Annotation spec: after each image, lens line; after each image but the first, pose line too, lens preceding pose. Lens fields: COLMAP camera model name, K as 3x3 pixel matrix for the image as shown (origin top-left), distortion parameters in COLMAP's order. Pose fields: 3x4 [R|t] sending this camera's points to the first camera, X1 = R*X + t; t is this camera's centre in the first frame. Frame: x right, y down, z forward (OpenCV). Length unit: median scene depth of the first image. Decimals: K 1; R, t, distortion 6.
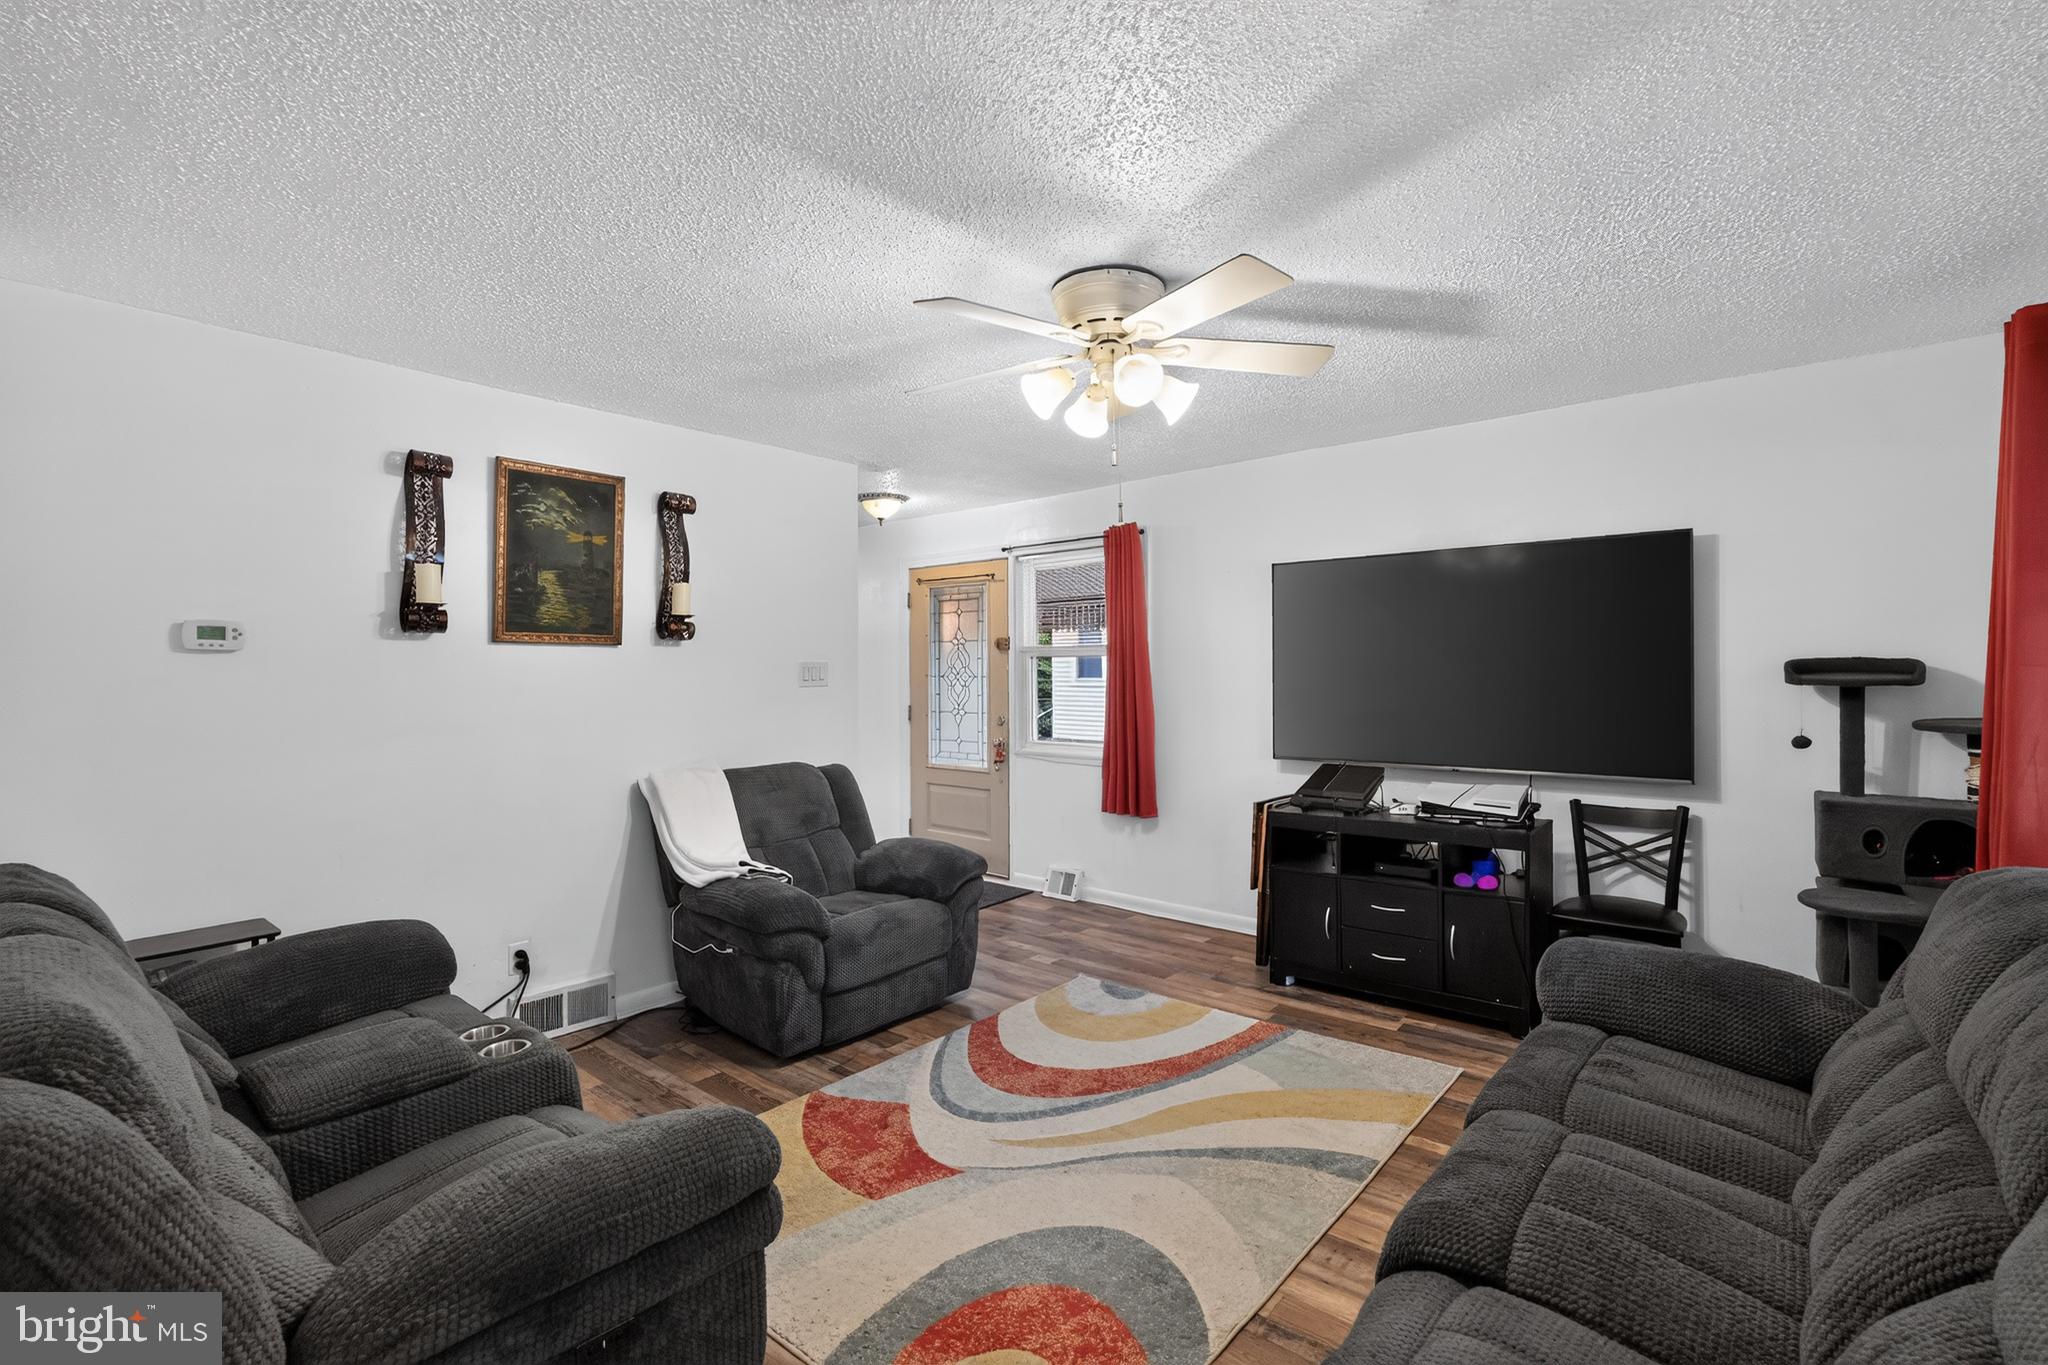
lens RADIAL K [[909.6, 0, 1017.3], [0, 909.6, 691.7], [0, 0, 1]] dist [-0.002629, 0.000490]
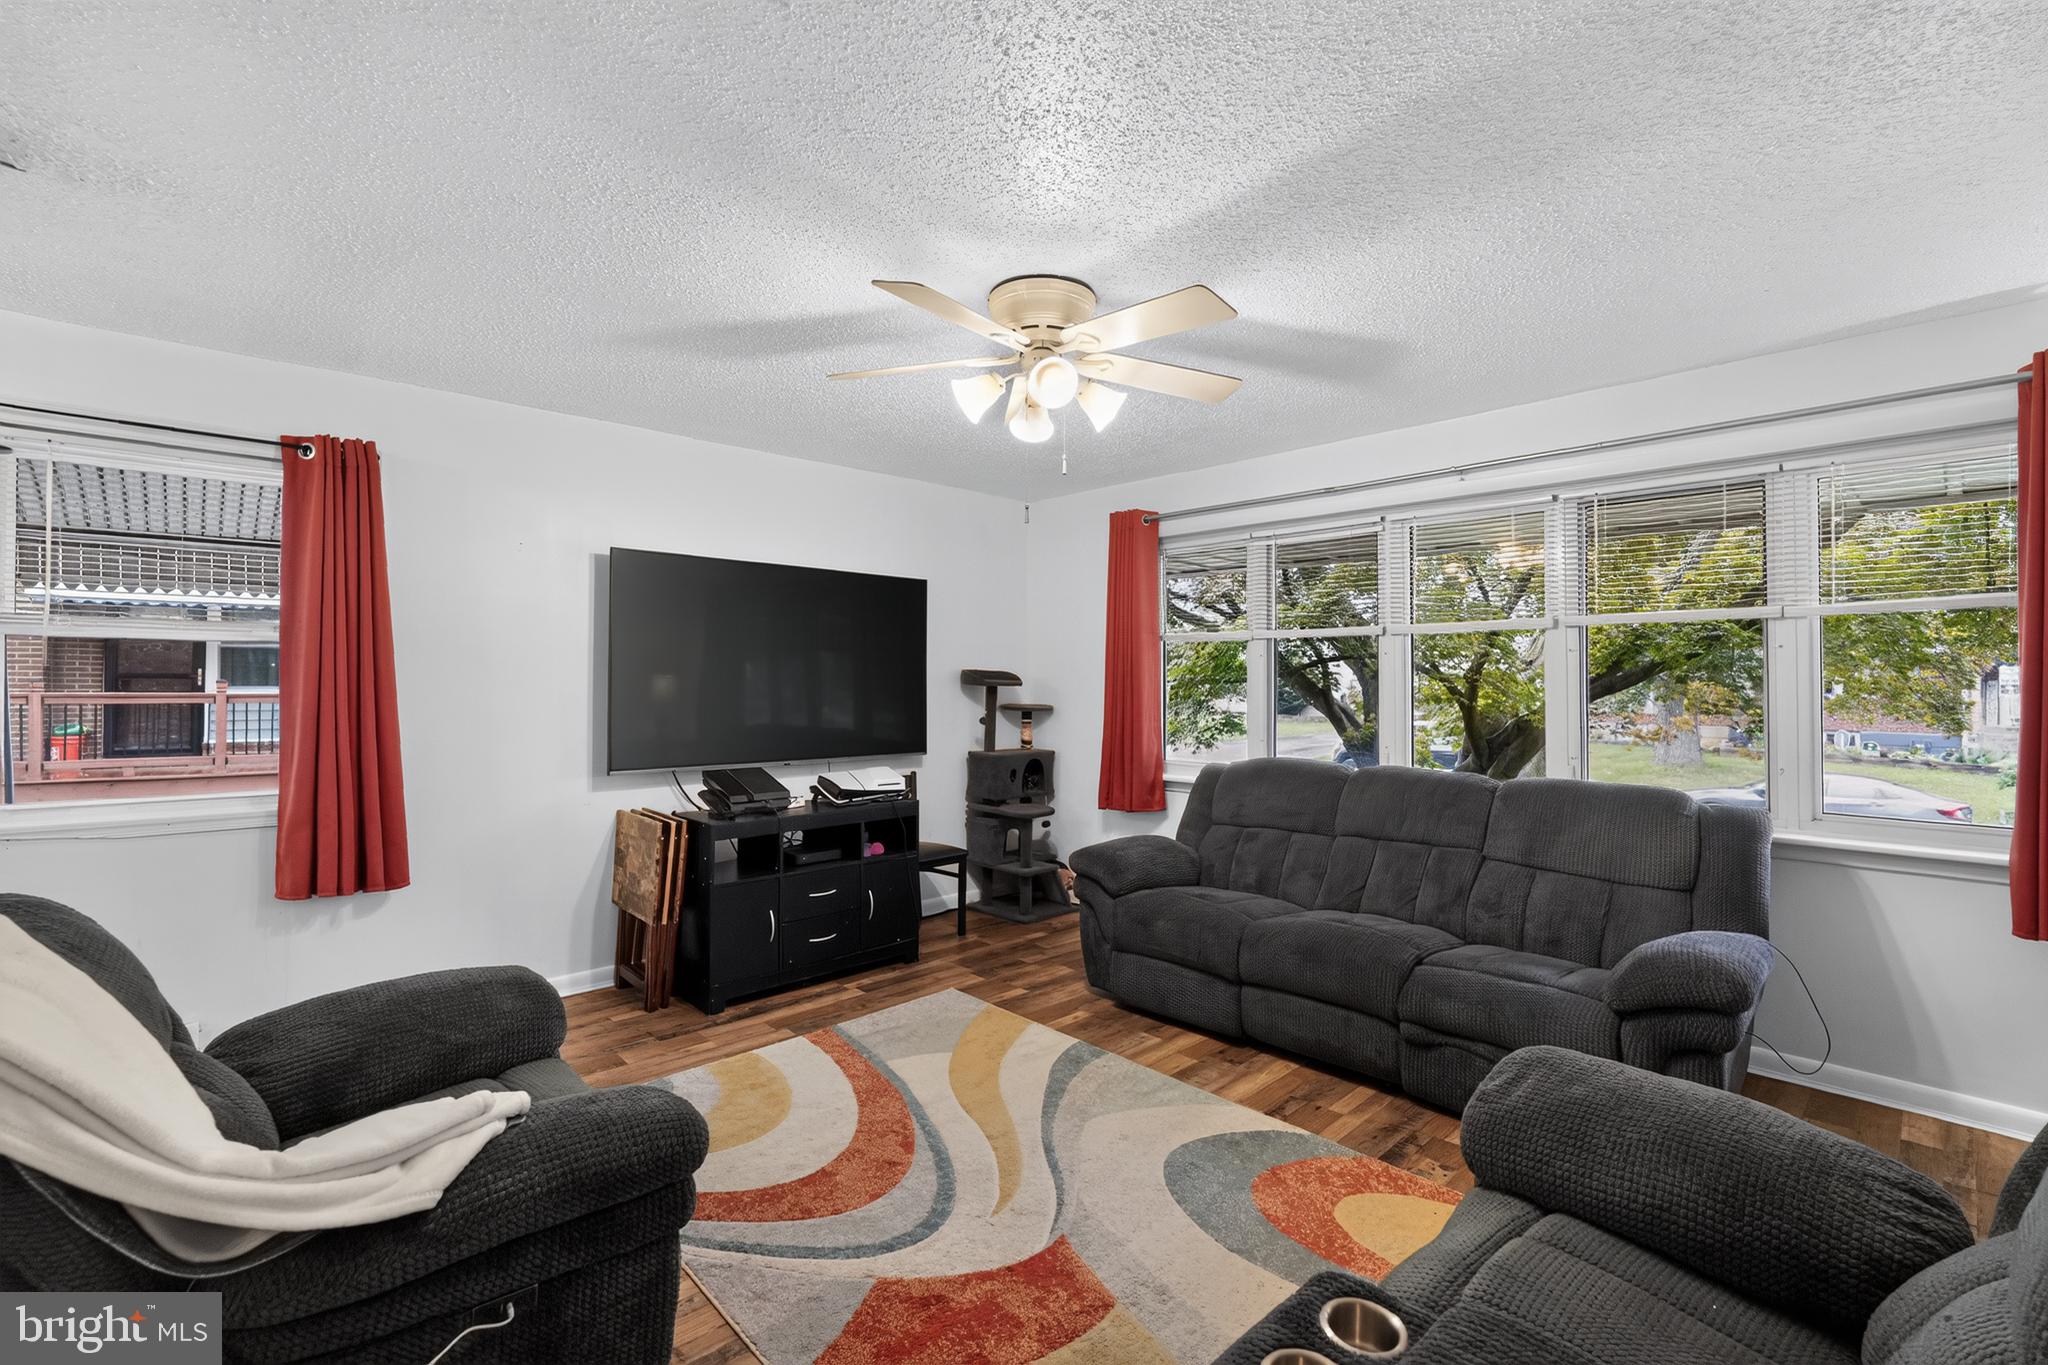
lens RADIAL K [[909.6, 0, 1016.4], [0, 909.6, 676.2], [0, 0, 1]] dist [-0.002629, 0.000490]
pose [[0.103081, 0.014120, 0.994573, -0.724598], [0.014404, 0.999773, -0.015687, 0.000021], [-0.994569, 0.015943, 0.102854, 0.722989]]
